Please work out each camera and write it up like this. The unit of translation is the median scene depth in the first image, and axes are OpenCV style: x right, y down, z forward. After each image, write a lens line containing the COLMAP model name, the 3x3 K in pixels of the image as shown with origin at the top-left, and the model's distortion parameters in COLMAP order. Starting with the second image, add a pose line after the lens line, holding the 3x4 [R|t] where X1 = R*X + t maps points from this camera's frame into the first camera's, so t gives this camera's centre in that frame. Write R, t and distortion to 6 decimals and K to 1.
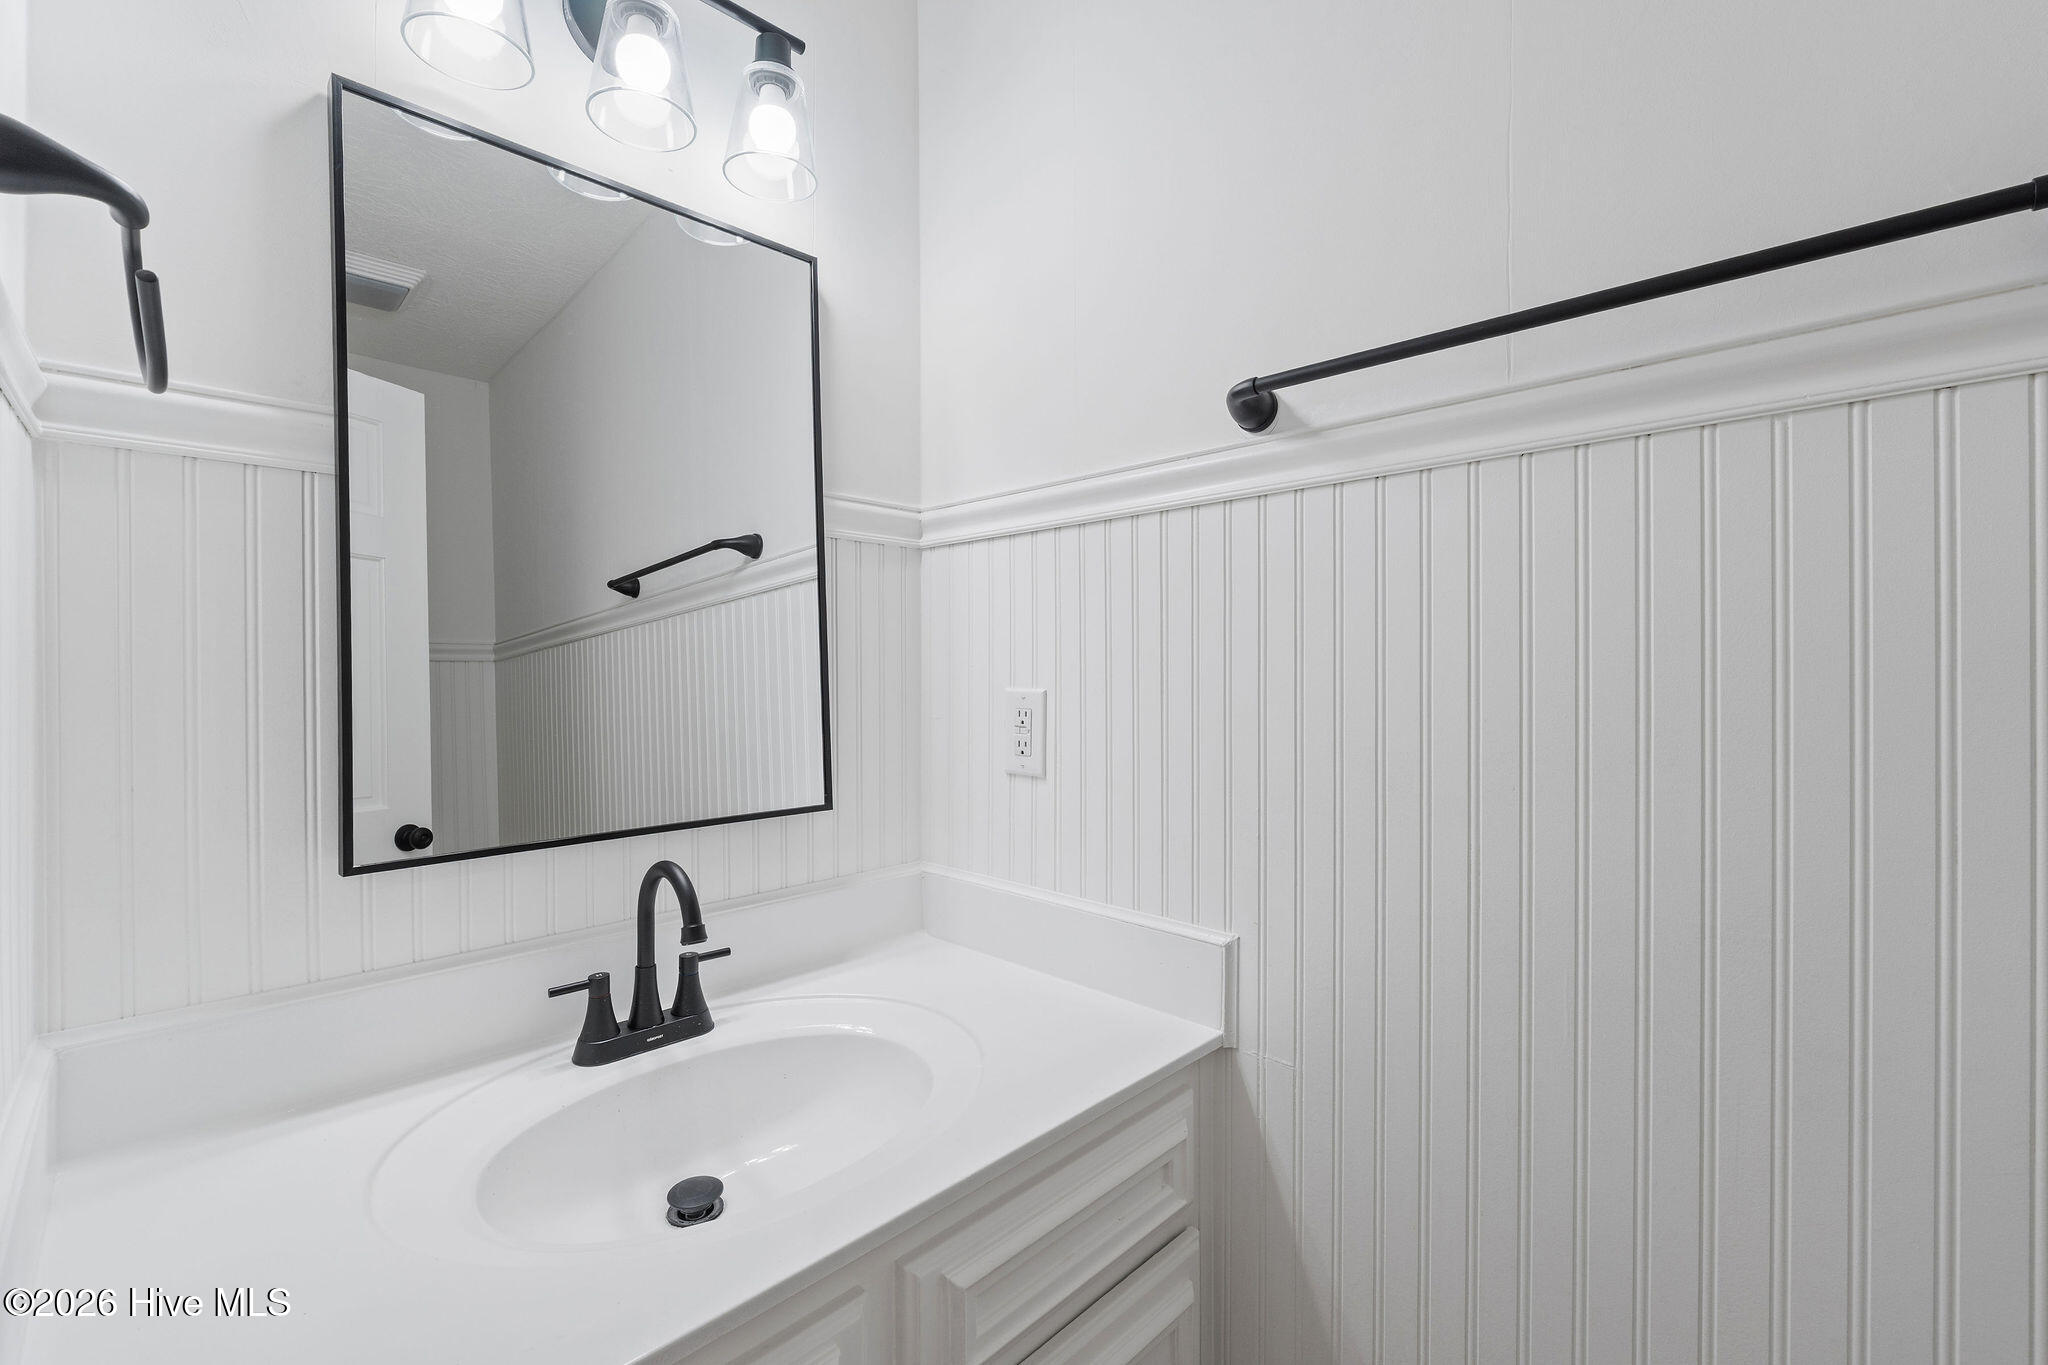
lens RADIAL K [[863.8, 0, 1026.3], [0, 863.8, 683.9], [0, 0, 1]] dist [0.001377, 0.000125]
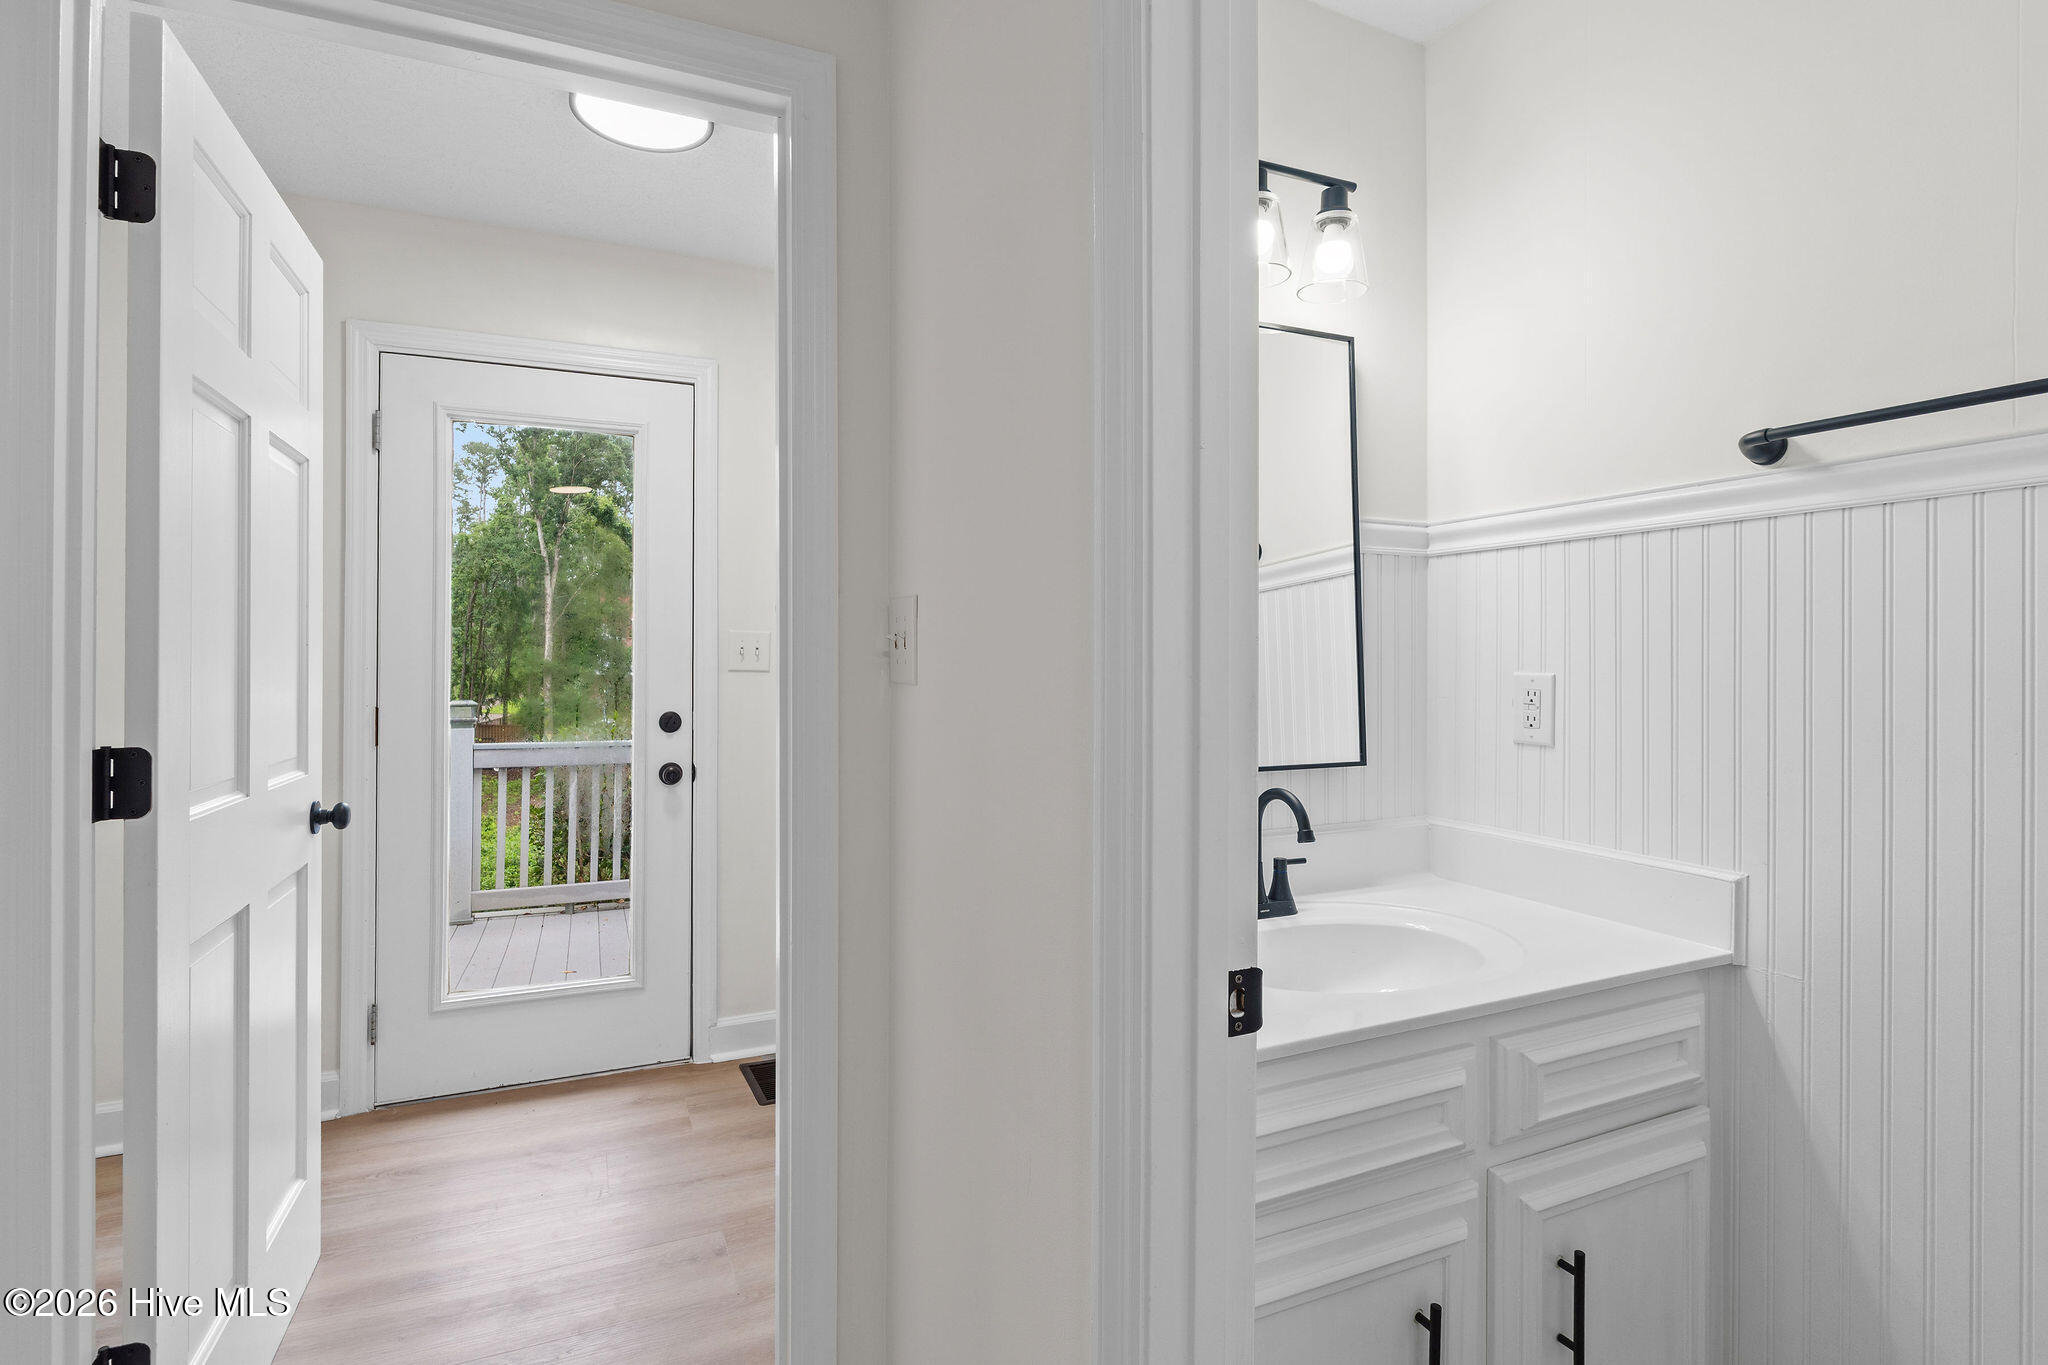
lens RADIAL K [[991.5, 0, 1023.3], [0, 991.5, 664.4], [0, 0, 1]] dist [0.002806, 0.001130]
pose [[0.932885, 0.005556, -0.360130, -0.204659], [-0.008299, 0.999947, -0.006069, 0.009439], [0.360077, 0.008650, 0.932882, -0.679100]]
